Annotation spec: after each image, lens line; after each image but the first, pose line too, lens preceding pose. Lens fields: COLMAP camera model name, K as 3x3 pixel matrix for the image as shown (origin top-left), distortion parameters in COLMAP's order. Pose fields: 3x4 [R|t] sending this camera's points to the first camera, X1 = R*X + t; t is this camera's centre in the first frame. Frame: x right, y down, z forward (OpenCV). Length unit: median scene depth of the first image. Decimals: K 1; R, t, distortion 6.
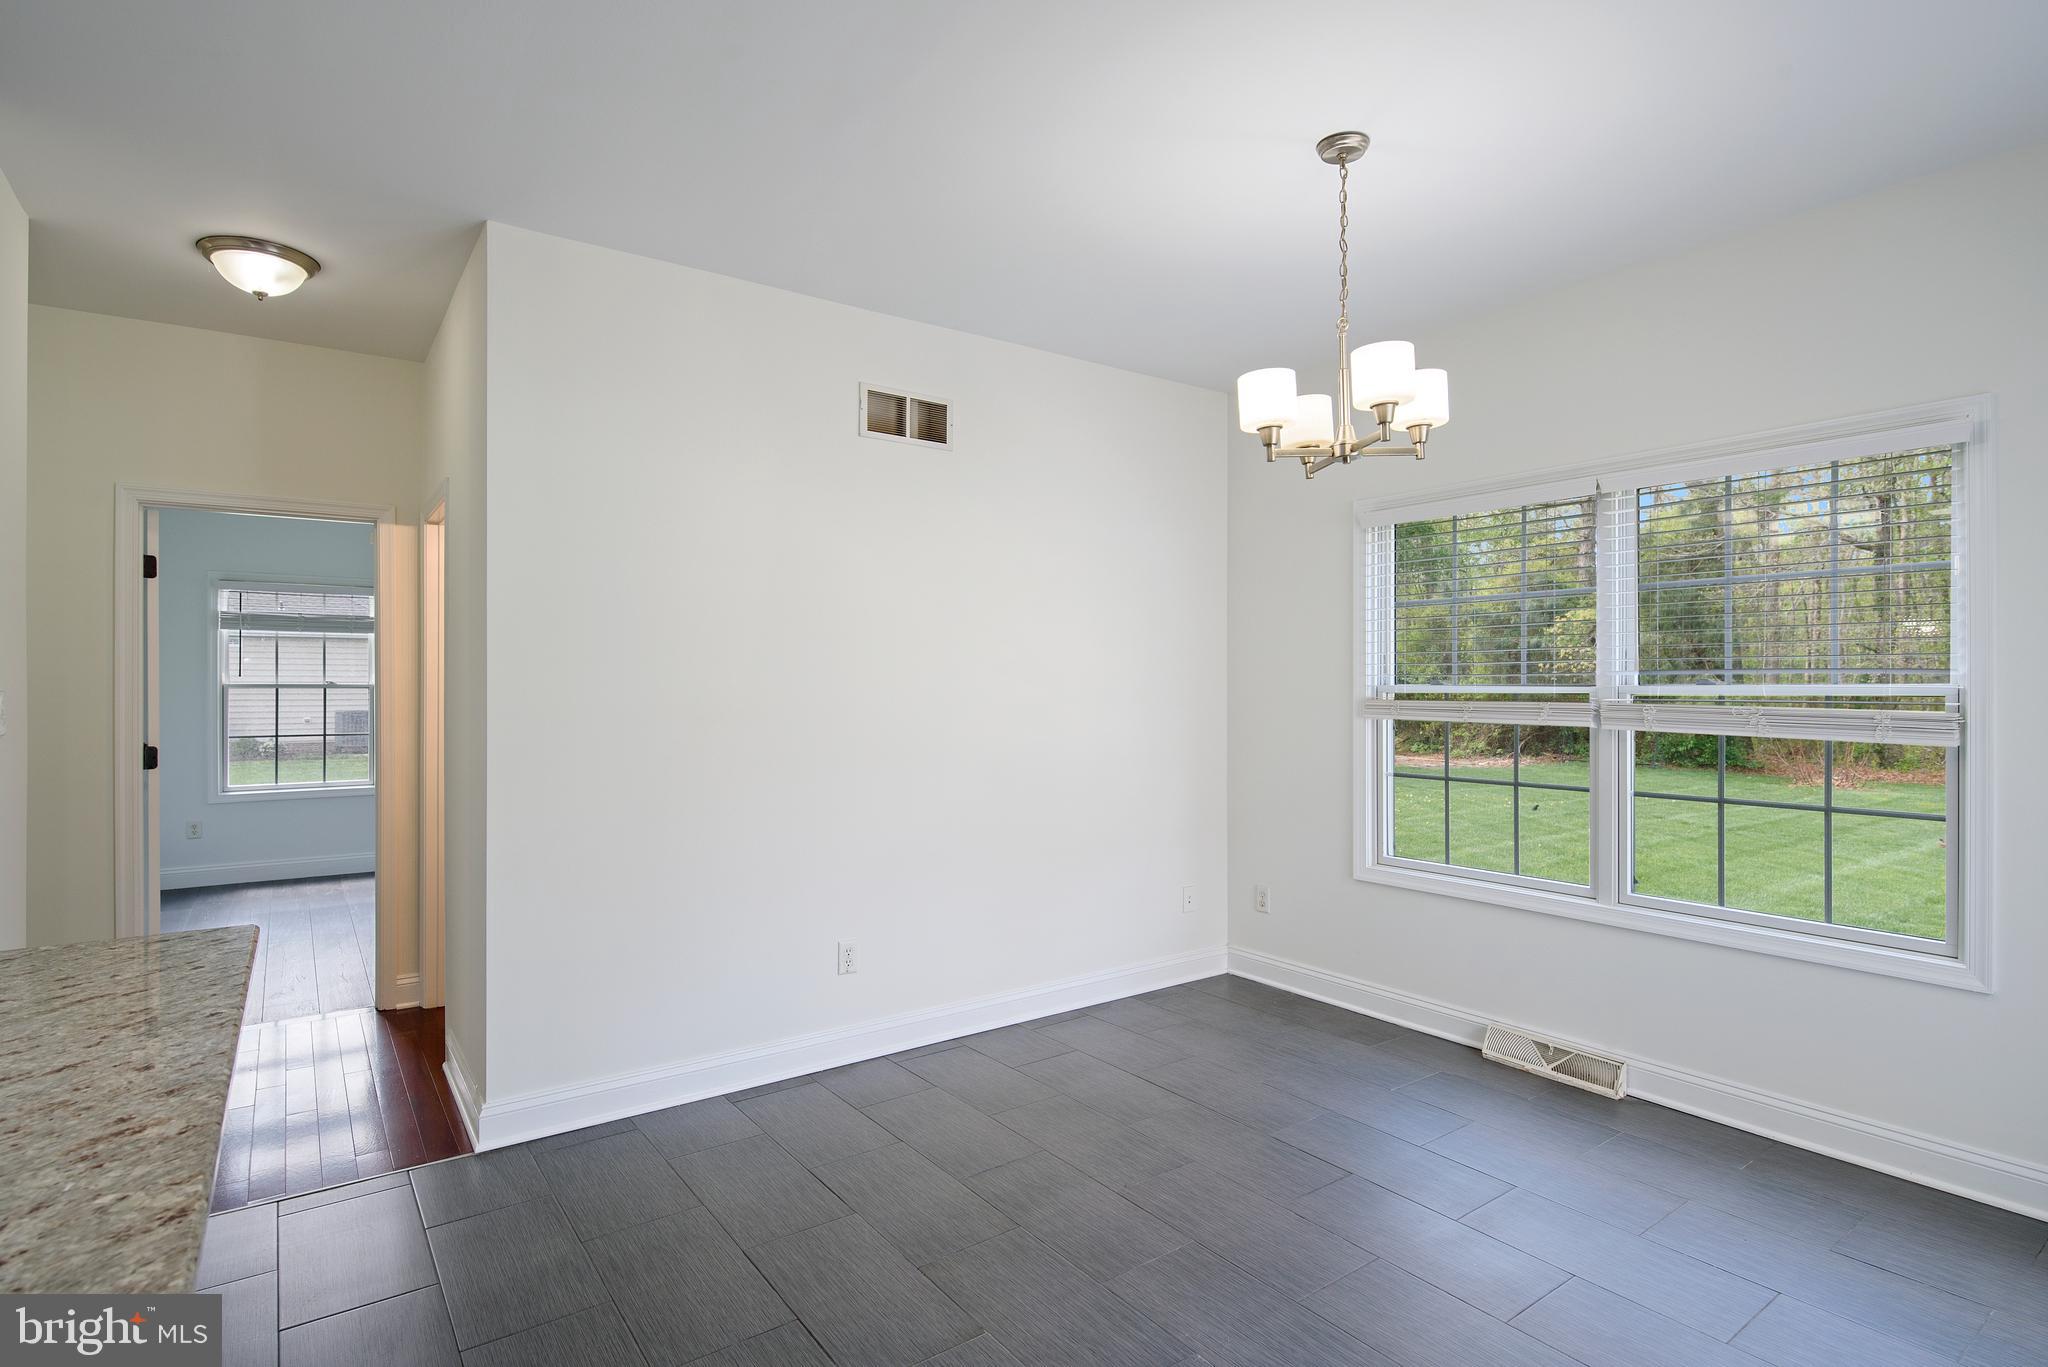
lens RADIAL K [[1038.3, 0, 1028.5], [0, 1038.3, 685.9], [0, 0, 1]] dist [-0.001717, -0.000735]
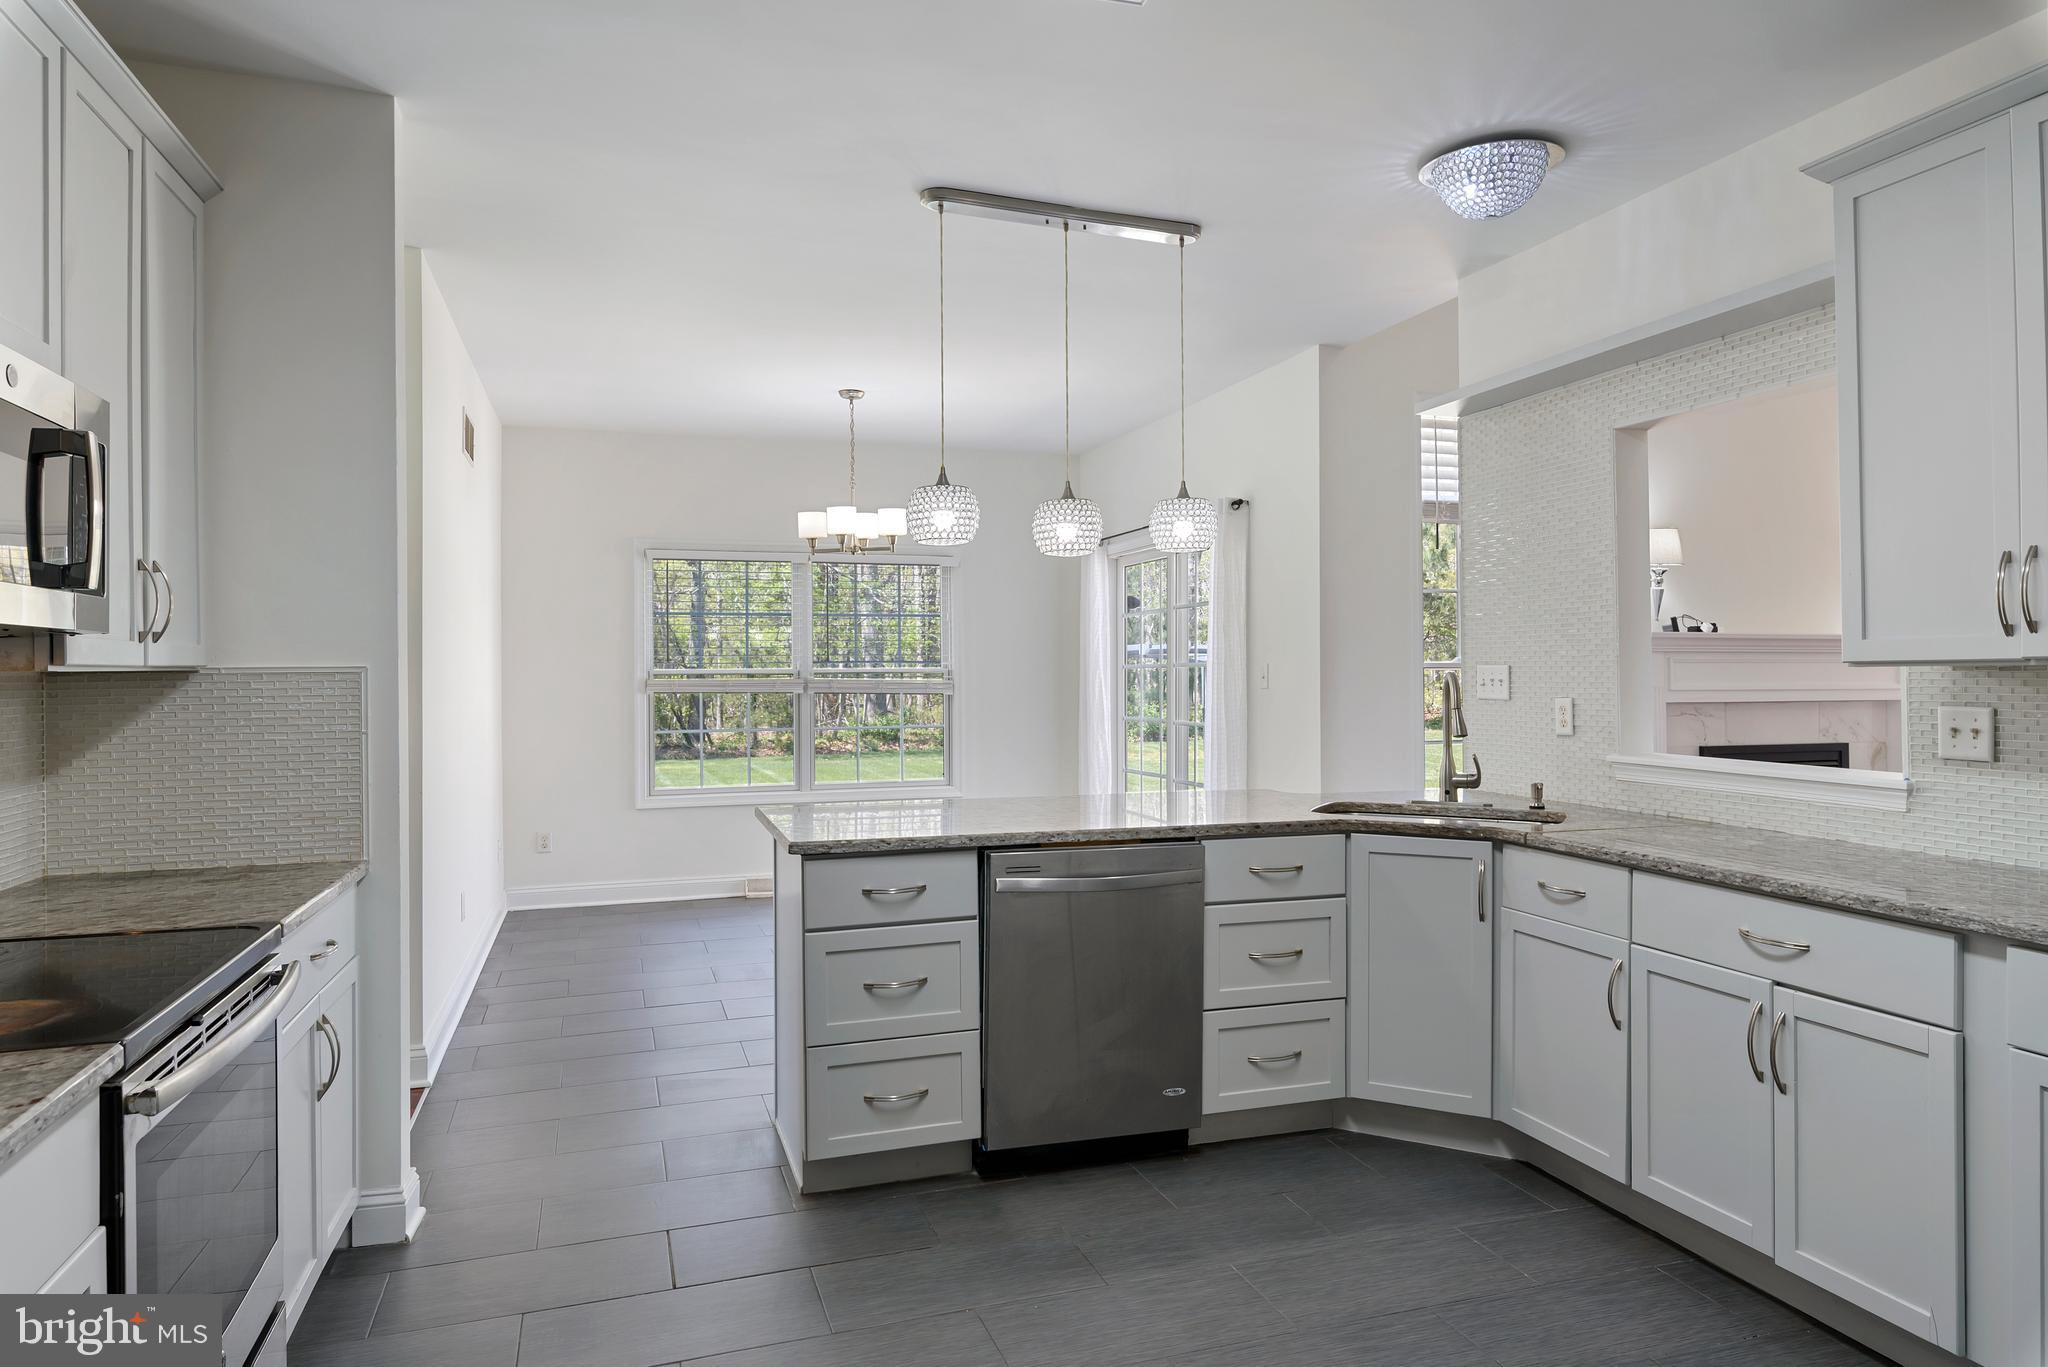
lens RADIAL K [[1310.6, 0, 1028.8], [0, 1310.6, 674.2], [0, 0, 1]] dist [0.008968, -0.000570]
pose [[0.298192, -0.002518, 0.954503, -1.491518], [0.007093, 0.999975, 0.000422, 0.009343], [-0.954480, 0.006644, 0.298202, -0.040347]]
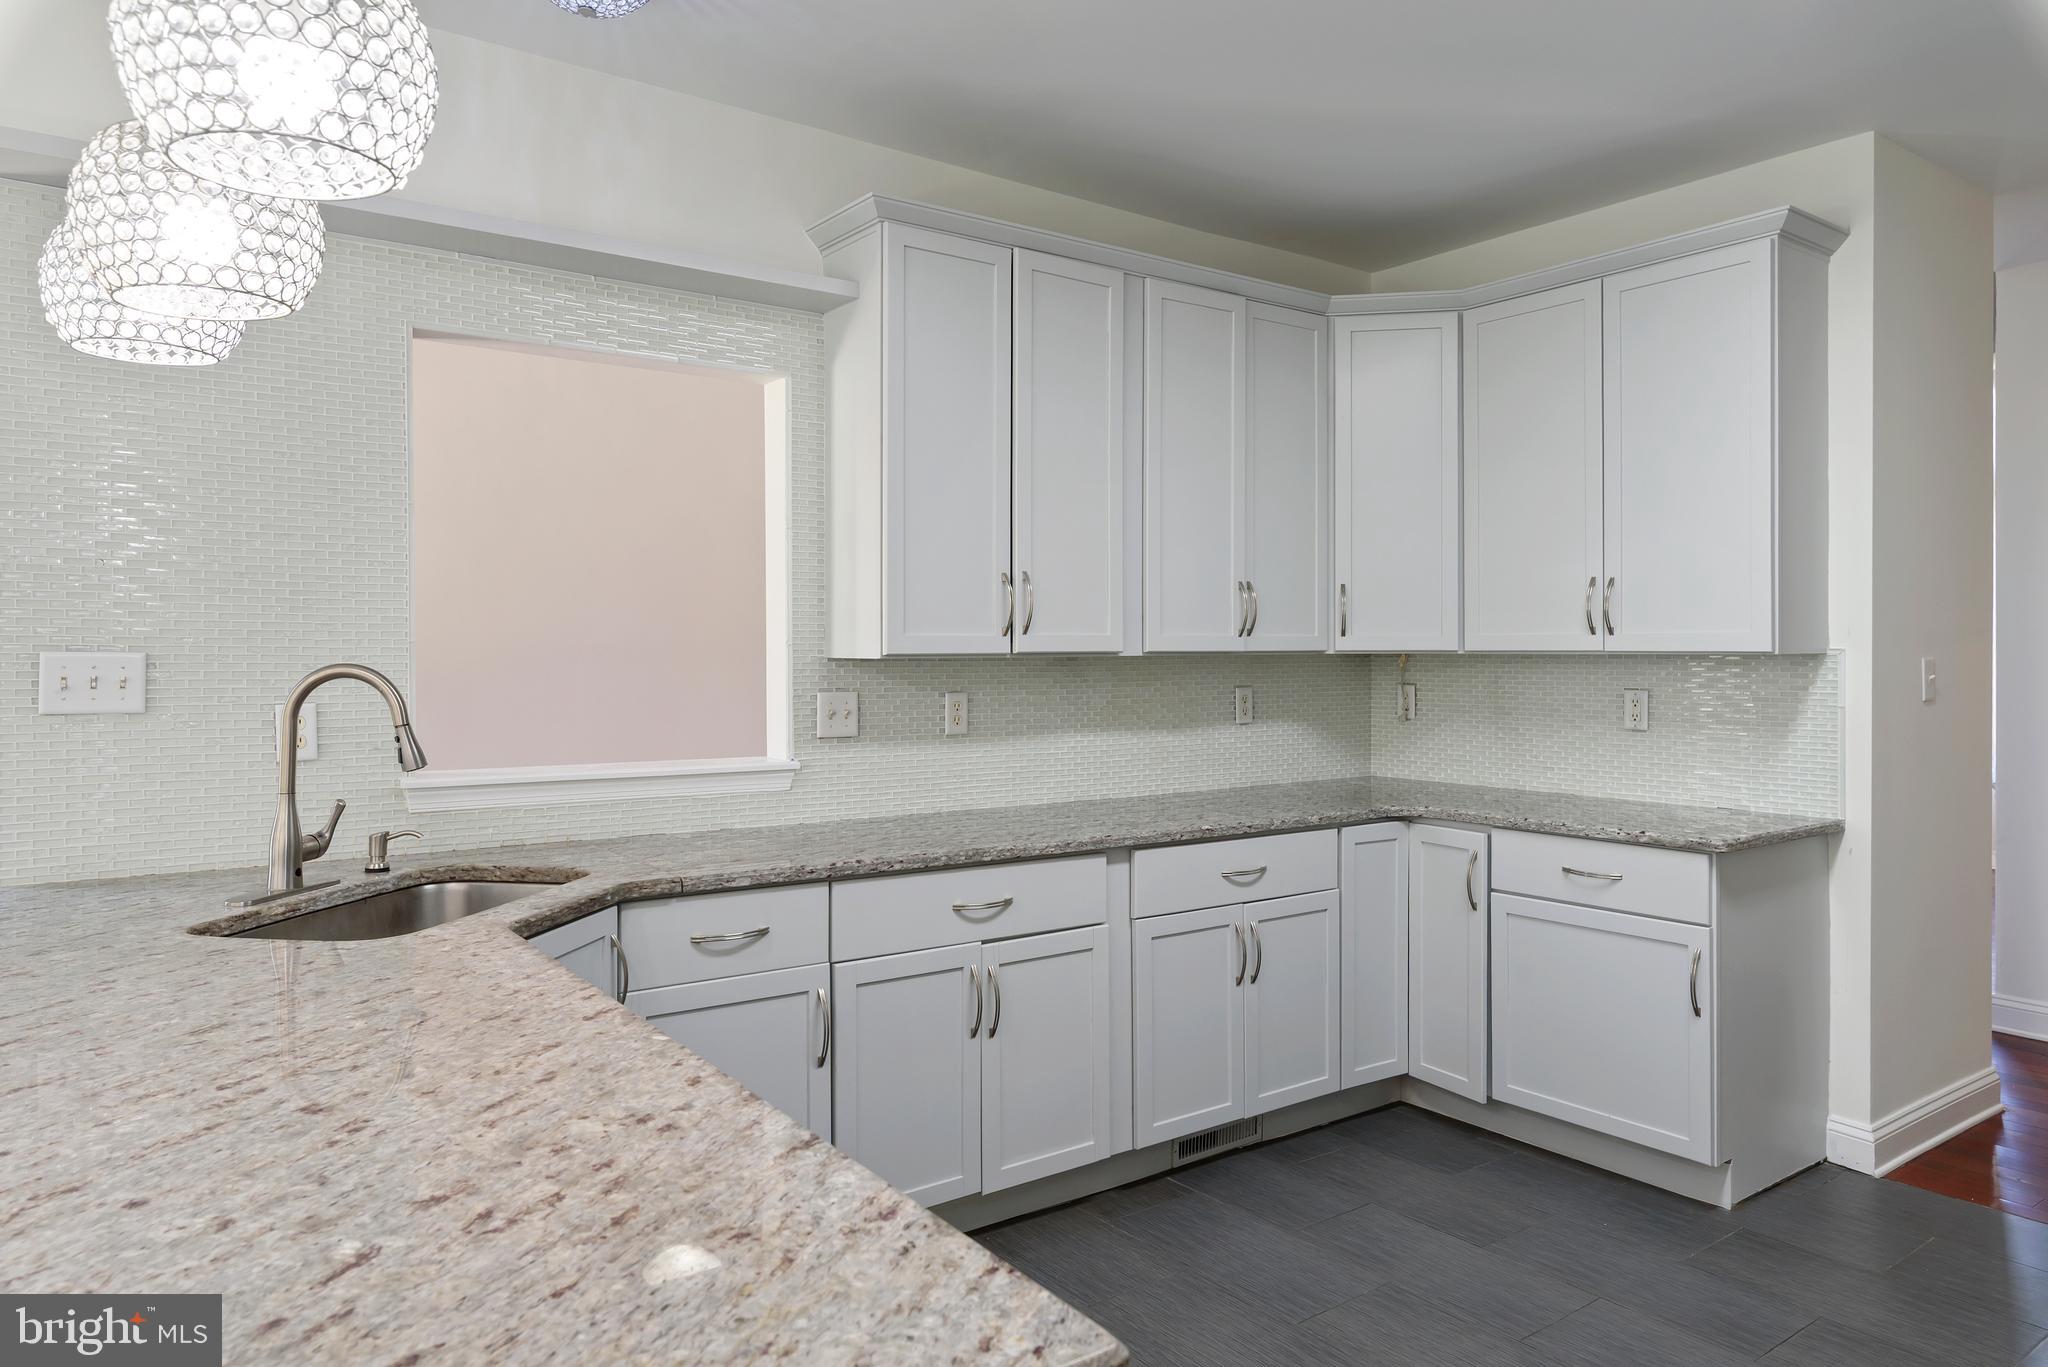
lens RADIAL K [[1310.6, 0, 1068.0], [0, 1310.6, 644.5], [0, 0, 1]] dist [0.008968, -0.000570]
pose [[-0.999893, -0.002288, -0.014416, -0.630098], [-0.002263, 0.999996, -0.001749, -0.000590], [0.014420, -0.001716, -0.999895, 0.665237]]
